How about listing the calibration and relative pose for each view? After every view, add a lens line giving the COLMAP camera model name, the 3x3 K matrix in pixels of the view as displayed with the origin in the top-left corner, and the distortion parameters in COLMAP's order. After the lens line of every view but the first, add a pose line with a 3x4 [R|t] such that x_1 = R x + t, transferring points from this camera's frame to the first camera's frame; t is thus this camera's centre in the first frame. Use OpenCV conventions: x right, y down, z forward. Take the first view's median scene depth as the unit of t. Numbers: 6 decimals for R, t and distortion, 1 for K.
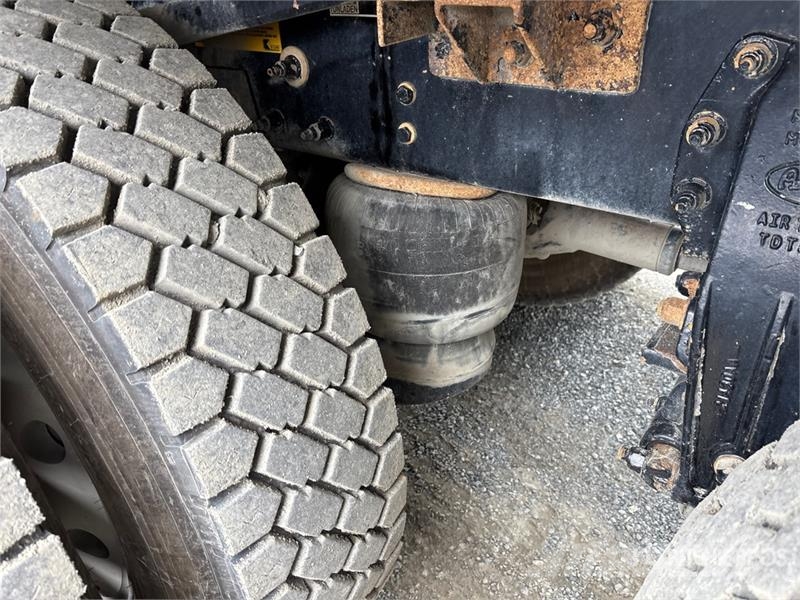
lens RADIAL K [[597.3, 0, 400.0], [0, 597.3, 300.0], [0, 0, 1]] dist [0.042950, -0.001373]
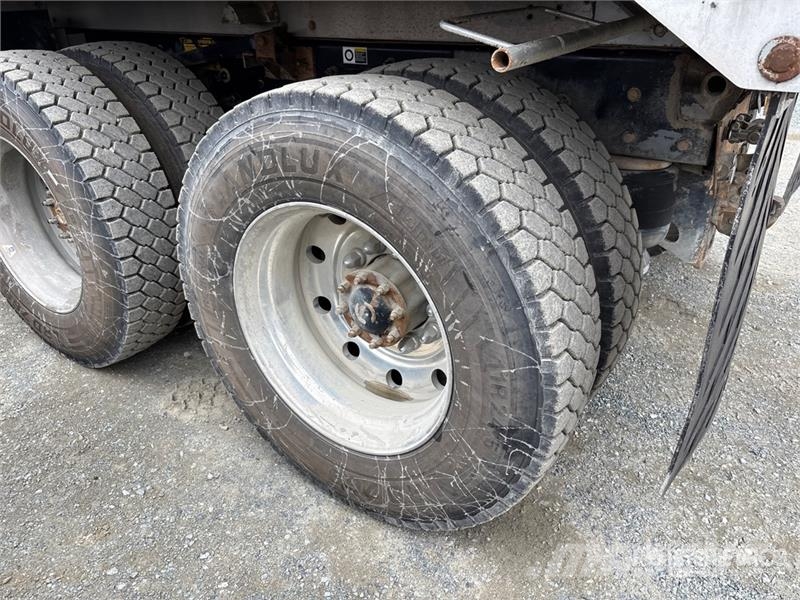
lens RADIAL K [[597.3, 0, 400.0], [0, 597.3, 300.0], [0, 0, 1]] dist [0.042950, -0.001373]
pose [[0.999113, 0.004534, 0.041864, 0.553867], [-0.003134, 0.999435, -0.033463, 0.789590], [-0.041992, 0.033302, 0.998563, -1.899676]]
